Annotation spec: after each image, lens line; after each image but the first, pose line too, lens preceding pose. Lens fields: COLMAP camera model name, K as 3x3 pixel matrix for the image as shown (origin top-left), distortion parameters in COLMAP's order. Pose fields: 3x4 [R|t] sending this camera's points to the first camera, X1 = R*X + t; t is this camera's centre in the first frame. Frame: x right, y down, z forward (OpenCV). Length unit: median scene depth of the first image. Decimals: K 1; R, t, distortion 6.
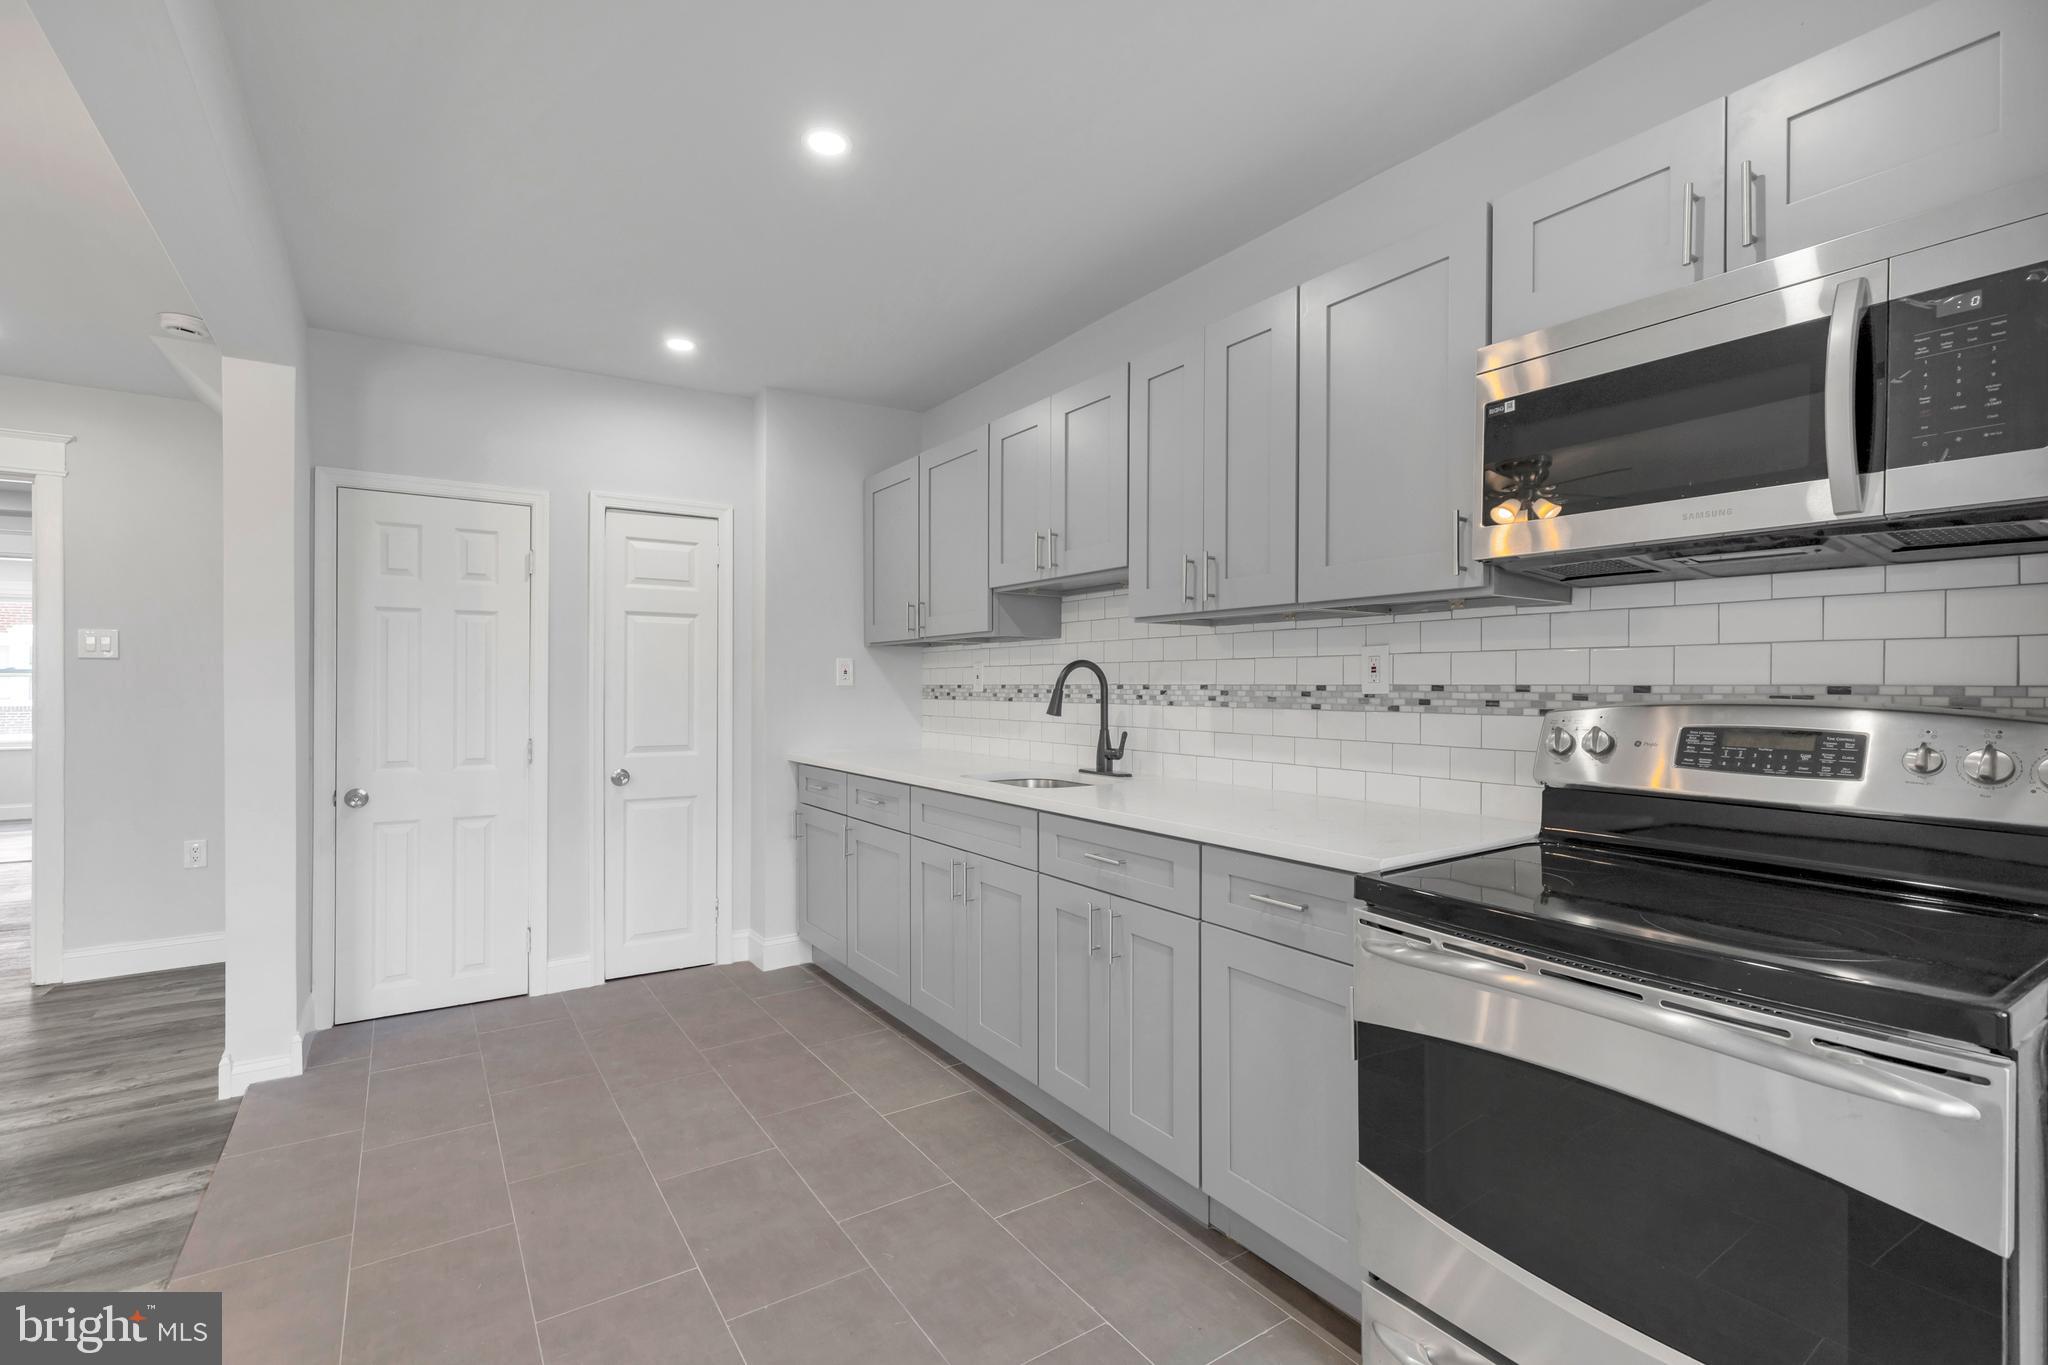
lens RADIAL K [[930.1, 0, 1048.8], [0, 930.1, 685.5], [0, 0, 1]] dist [0.001332, -0.000097]
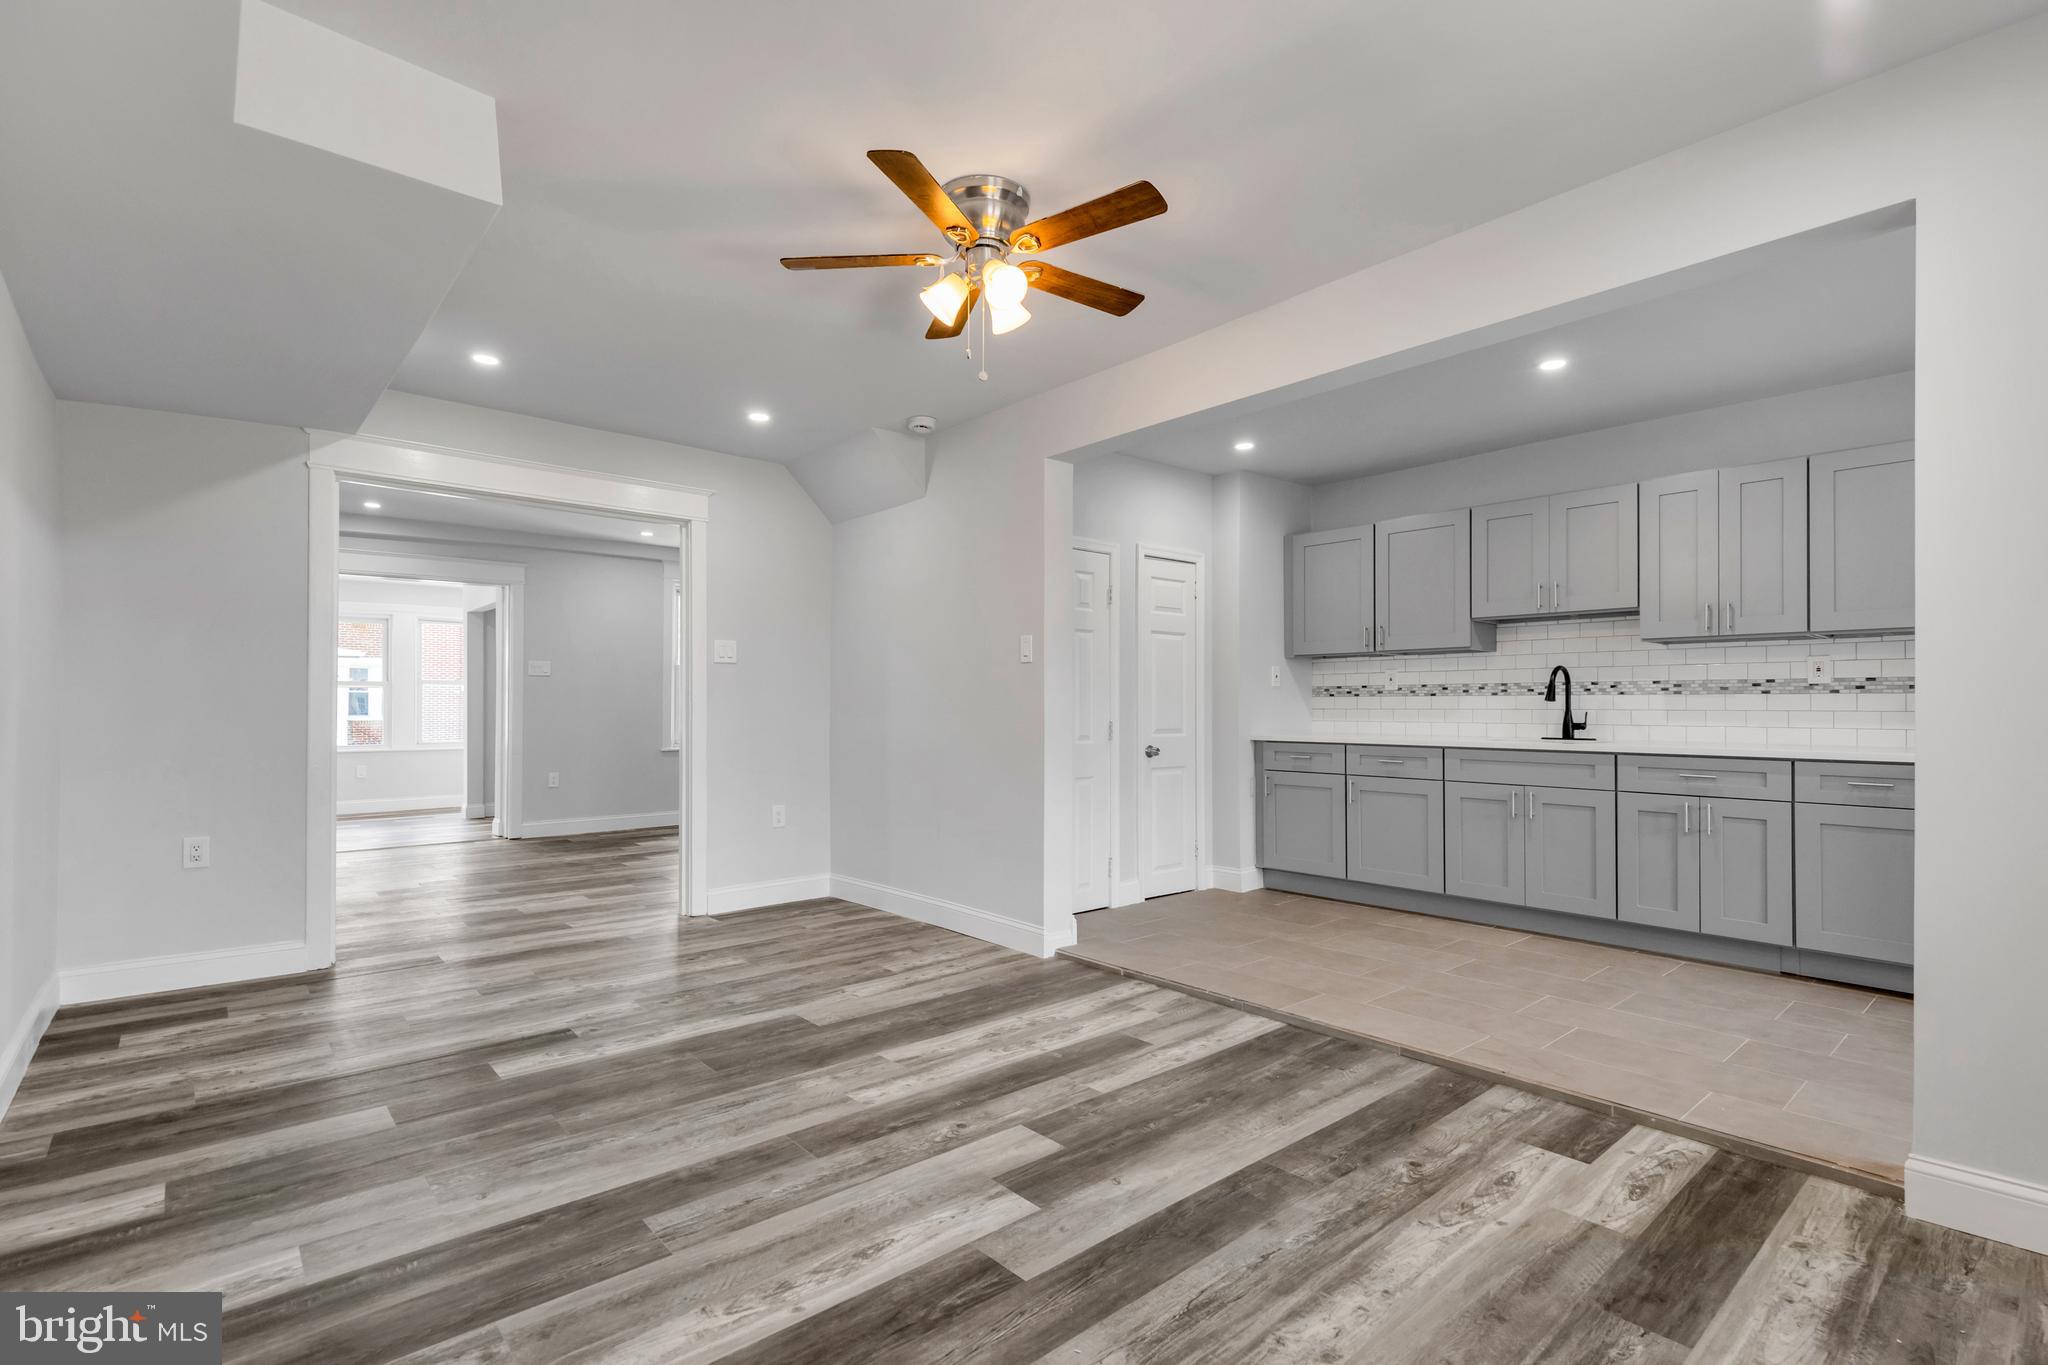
lens RADIAL K [[951.4, 0, 999.8], [0, 951.4, 694.1], [0, 0, 1]] dist [0.010049, -0.005927]
pose [[0.993887, 0.002354, 0.110373, -1.198835], [-0.000934, 0.999916, -0.012919, 0.046616], [-0.110394, 0.012737, 0.993806, -0.535758]]
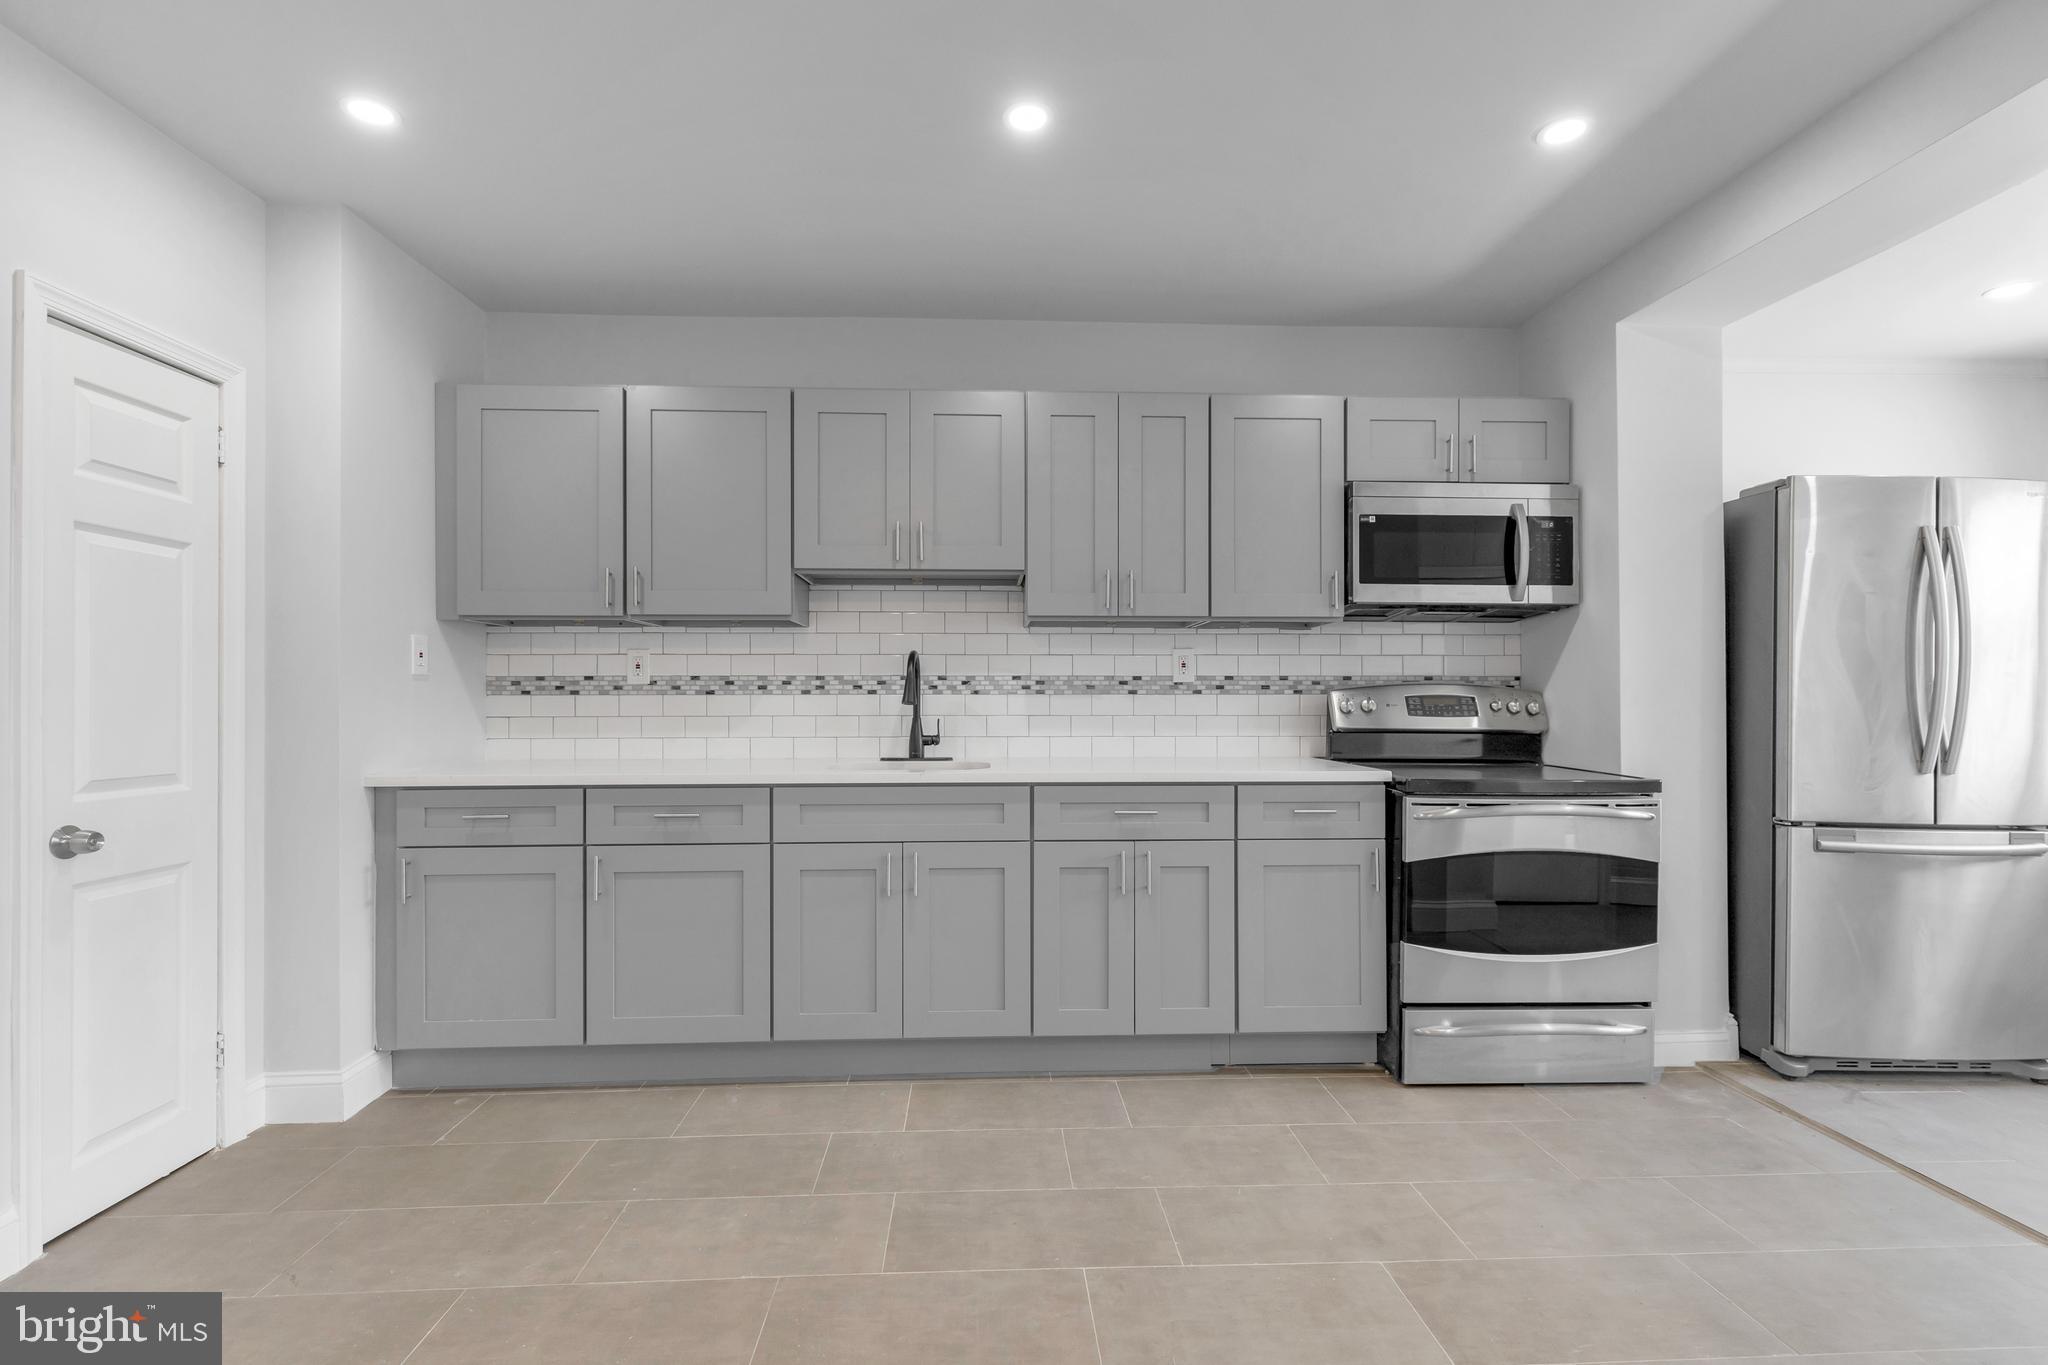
lens RADIAL K [[951.4, 0, 999.8], [0, 951.4, 694.1], [0, 0, 1]] dist [0.010049, -0.005927]
pose [[0.526221, 0.002718, 0.850344, -0.915346], [0.002291, 0.999987, -0.004615, 0.029253], [-0.850345, 0.004377, 0.526208, 0.404207]]
